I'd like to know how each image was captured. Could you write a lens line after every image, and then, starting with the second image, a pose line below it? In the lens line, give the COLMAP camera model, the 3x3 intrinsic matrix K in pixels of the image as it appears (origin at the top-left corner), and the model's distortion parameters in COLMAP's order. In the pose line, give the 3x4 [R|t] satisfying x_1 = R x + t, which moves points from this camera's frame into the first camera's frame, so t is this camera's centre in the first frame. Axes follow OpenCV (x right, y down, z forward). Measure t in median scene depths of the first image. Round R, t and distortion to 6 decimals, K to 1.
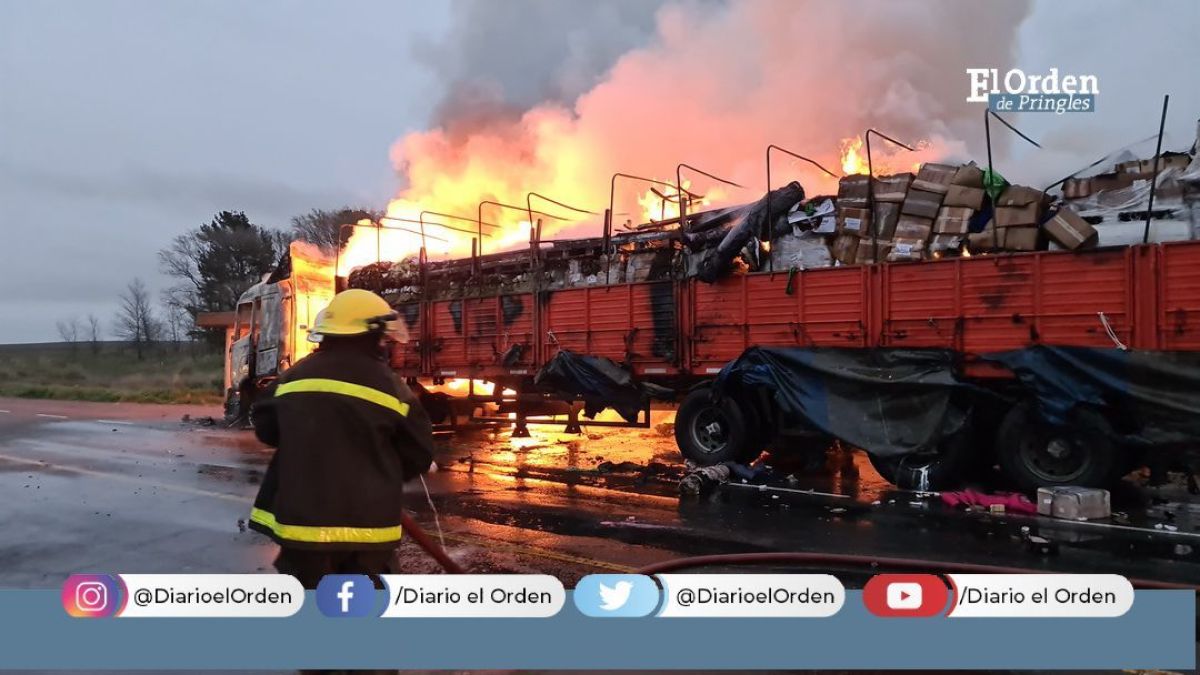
lens RADIAL K [[914.0, 0, 603.7], [0, 914.0, 337.8], [0, 0, 1]] dist [0.060016, -0.031126]
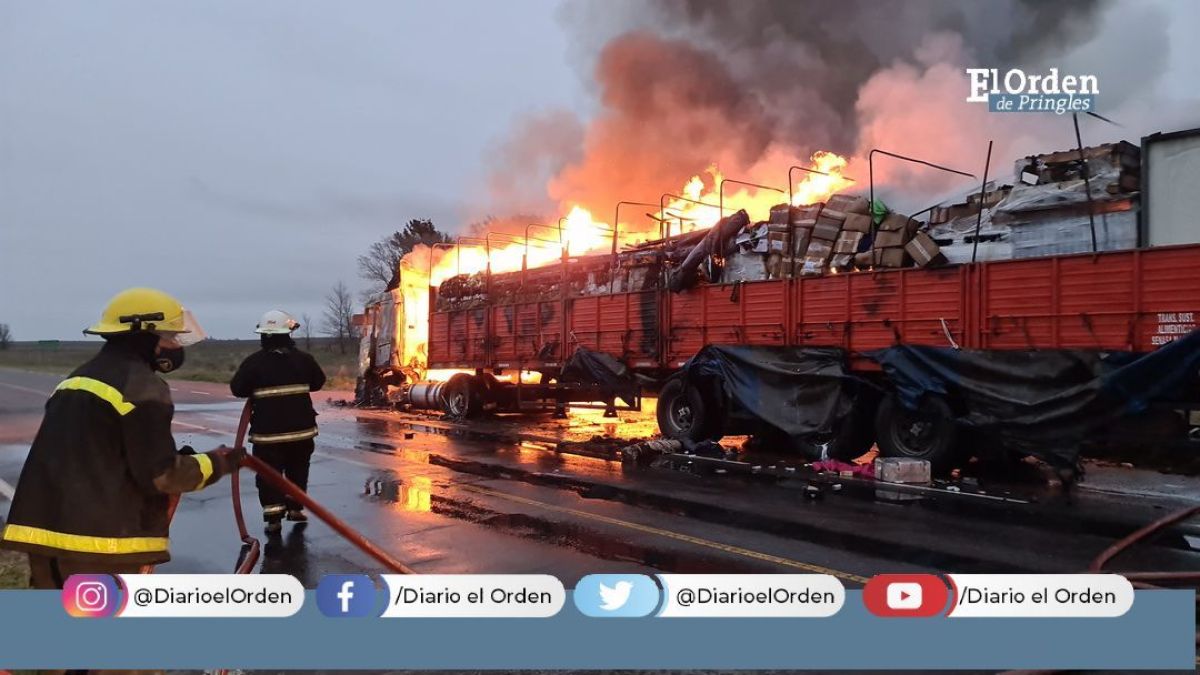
lens RADIAL K [[914.0, 0, 596.3], [0, 914.0, 333.7], [0, 0, 1]] dist [0.060016, -0.031126]
pose [[0.978604, 0.003120, -0.205727, 0.246415], [-0.003583, 0.999992, -0.001875, -0.002137], [0.205720, 0.002572, 0.978608, -0.210435]]
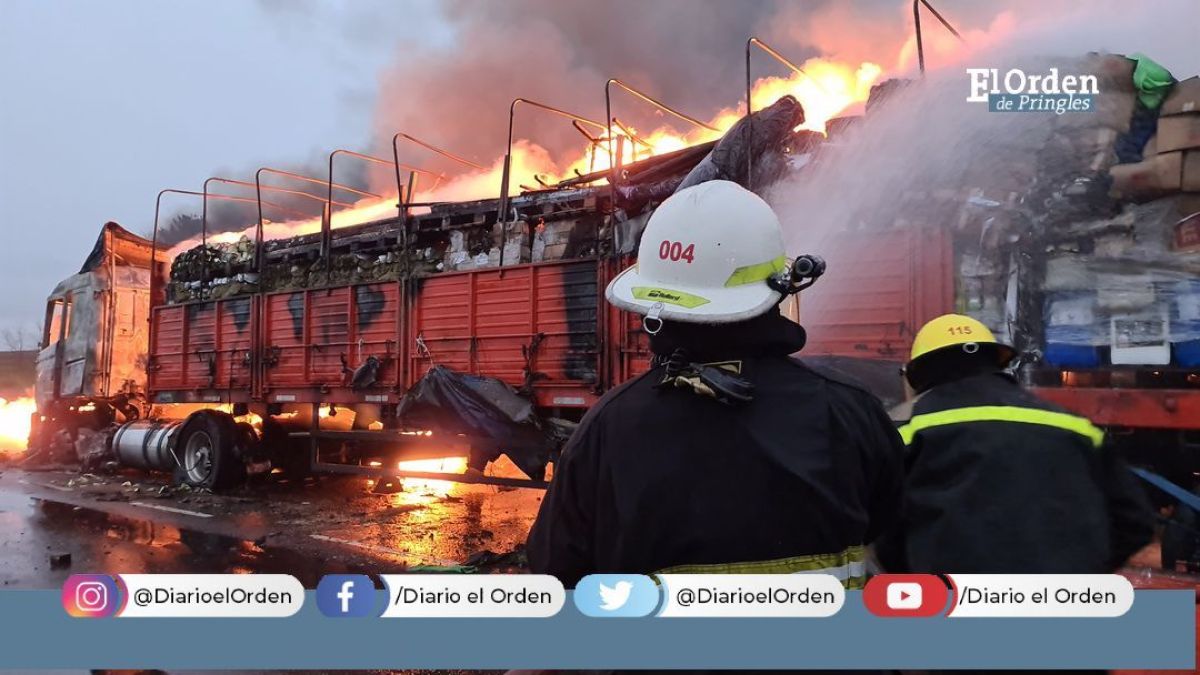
lens RADIAL K [[914.0, 0, 607.1], [0, 914.0, 326.2], [0, 0, 1]] dist [0.060016, -0.031126]
pose [[0.999620, 0.010388, 0.025536, 0.066045], [-0.009690, 0.999580, -0.027310, 0.001274], [-0.025809, 0.027052, 0.999301, 0.361427]]
